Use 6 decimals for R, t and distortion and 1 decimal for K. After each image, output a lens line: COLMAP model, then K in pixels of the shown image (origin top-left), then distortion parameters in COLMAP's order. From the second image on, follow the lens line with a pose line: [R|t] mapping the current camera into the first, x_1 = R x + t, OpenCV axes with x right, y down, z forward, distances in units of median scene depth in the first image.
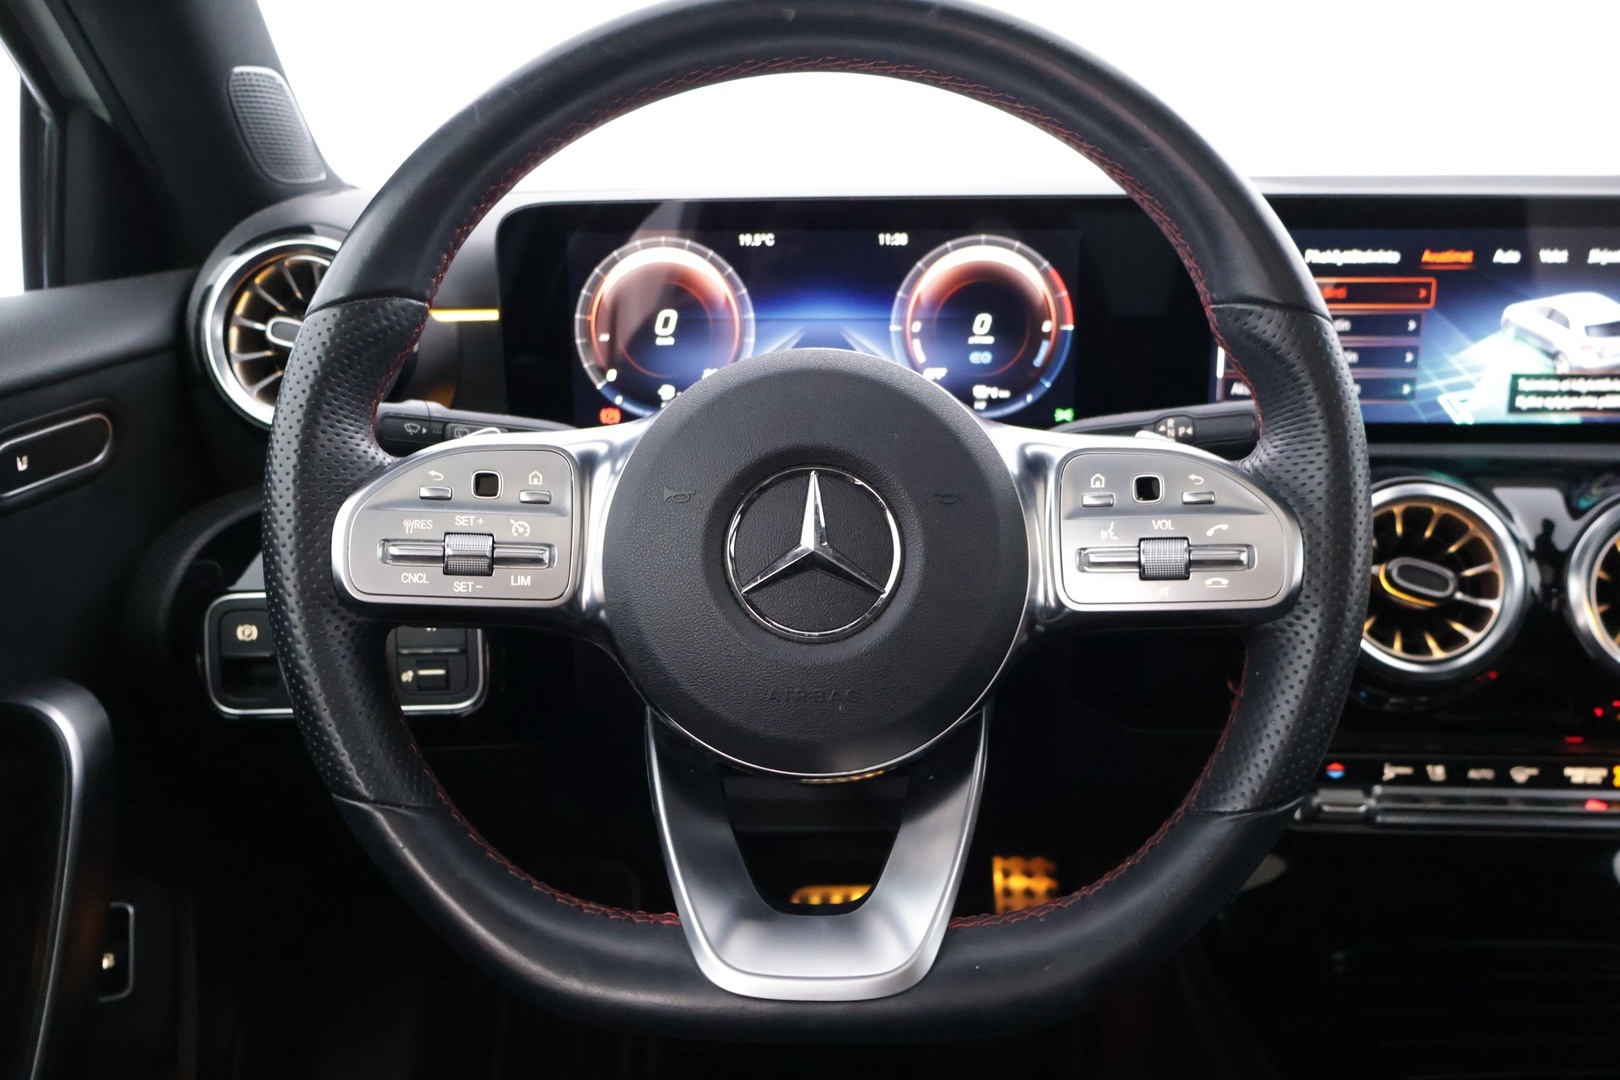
lens RADIAL K [[1375.4, 0, 806.7], [0, 1375.4, 542.9], [0, 0, 1]] dist [0.003776, -0.007060]
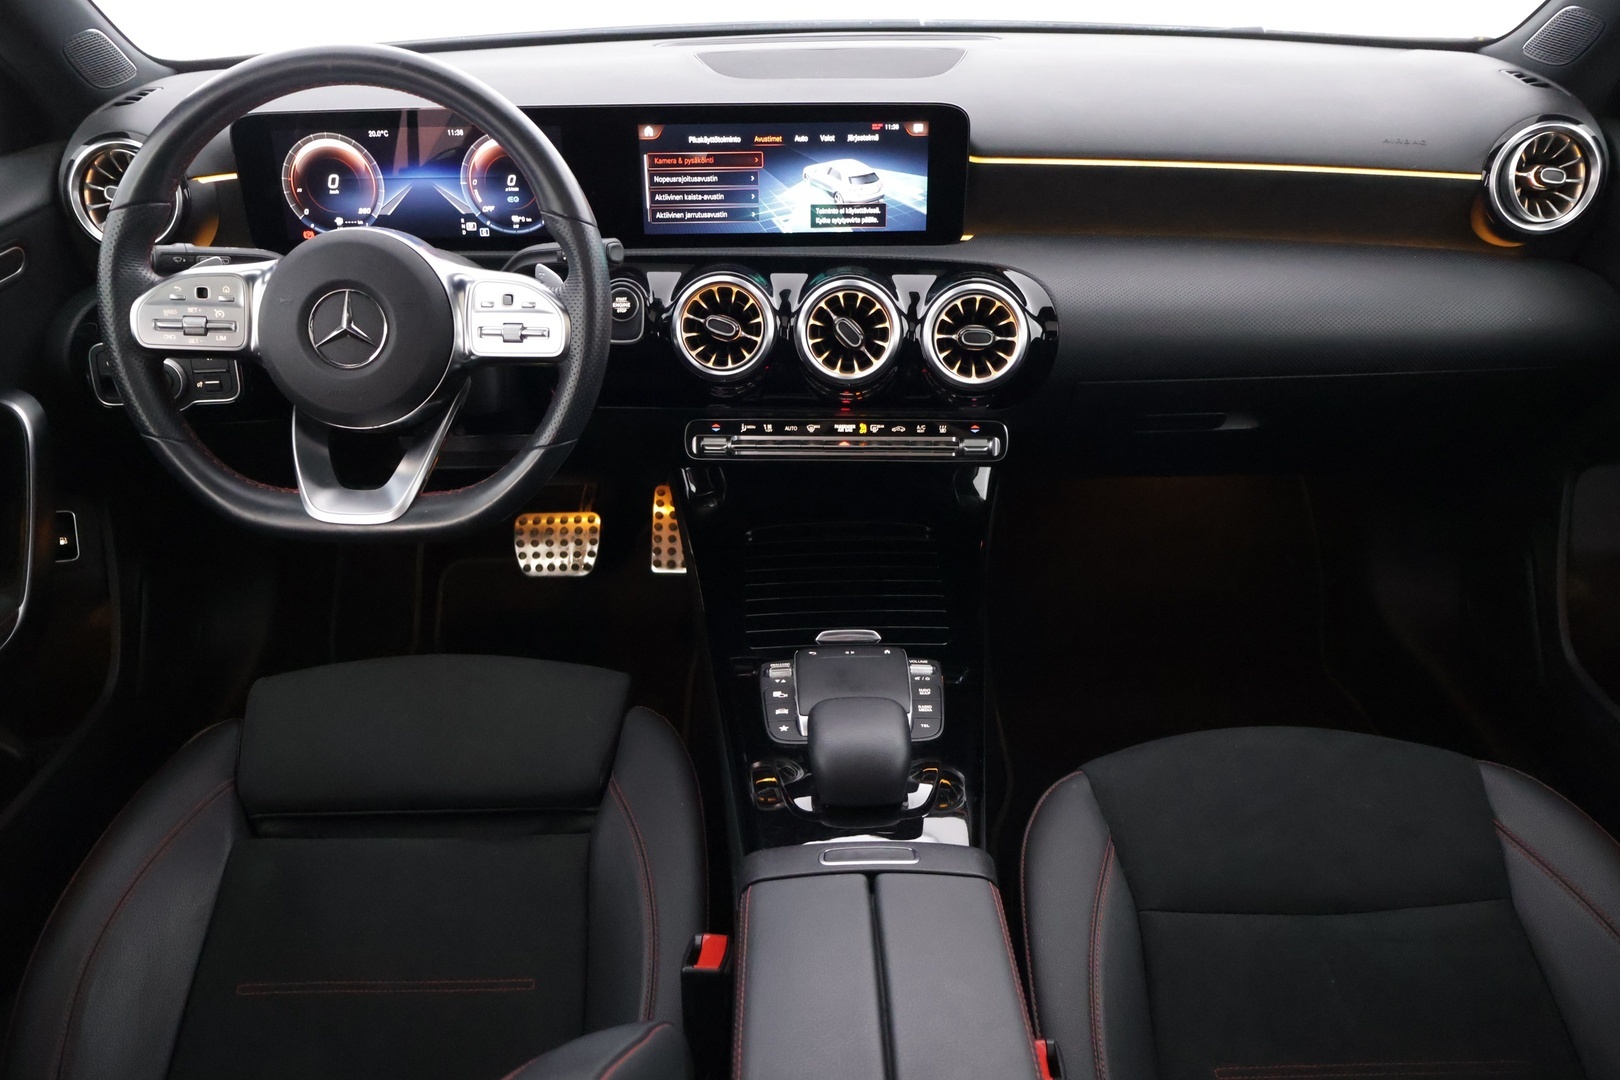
lens RADIAL K [[1375.4, 0, 812.5], [0, 1375.4, 538.5], [0, 0, 1]] dist [0.003776, -0.007060]
pose [[0.999865, -0.014945, 0.006828, 0.537778], [0.013152, 0.977066, 0.212530, -0.086644], [-0.009848, -0.212412, 0.977131, -0.901994]]
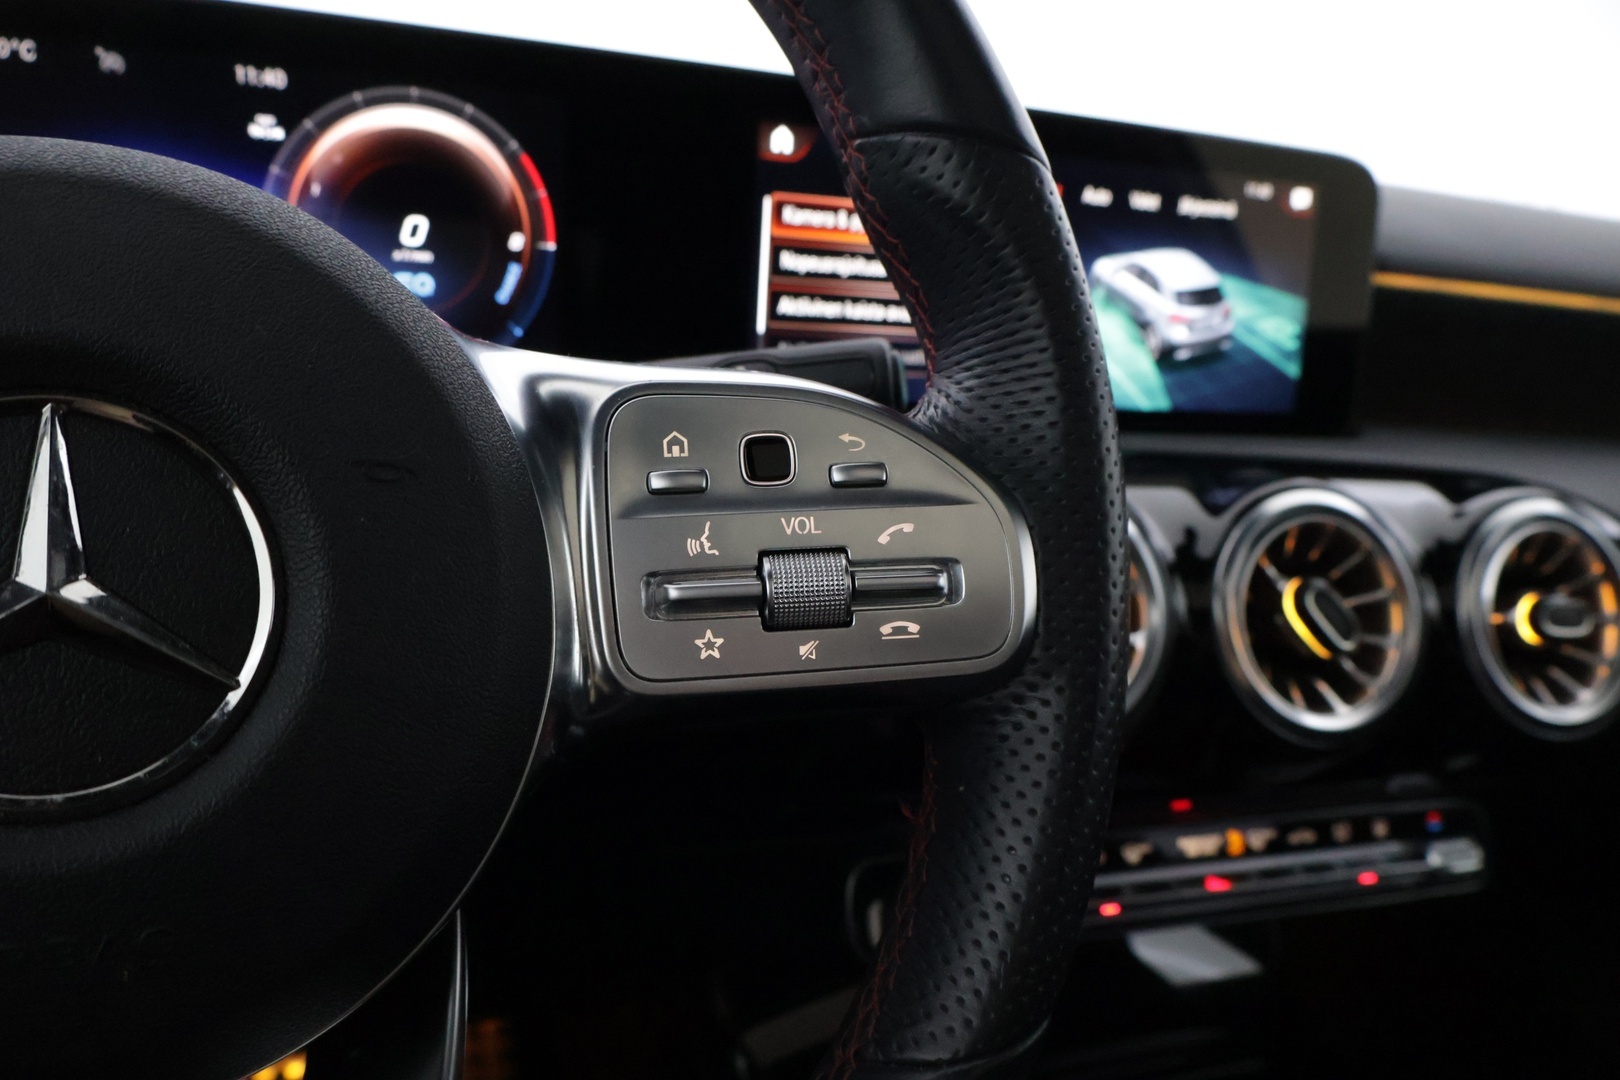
lens RADIAL K [[1375.4, 0, 812.1], [0, 1375.4, 542.8], [0, 0, 1]] dist [0.003776, -0.007060]
pose [[0.908265, -0.014585, 0.418141, 0.028948], [0.026231, 0.999411, -0.022117, 0.004225], [-0.417572, 0.031057, 0.908113, 0.381671]]
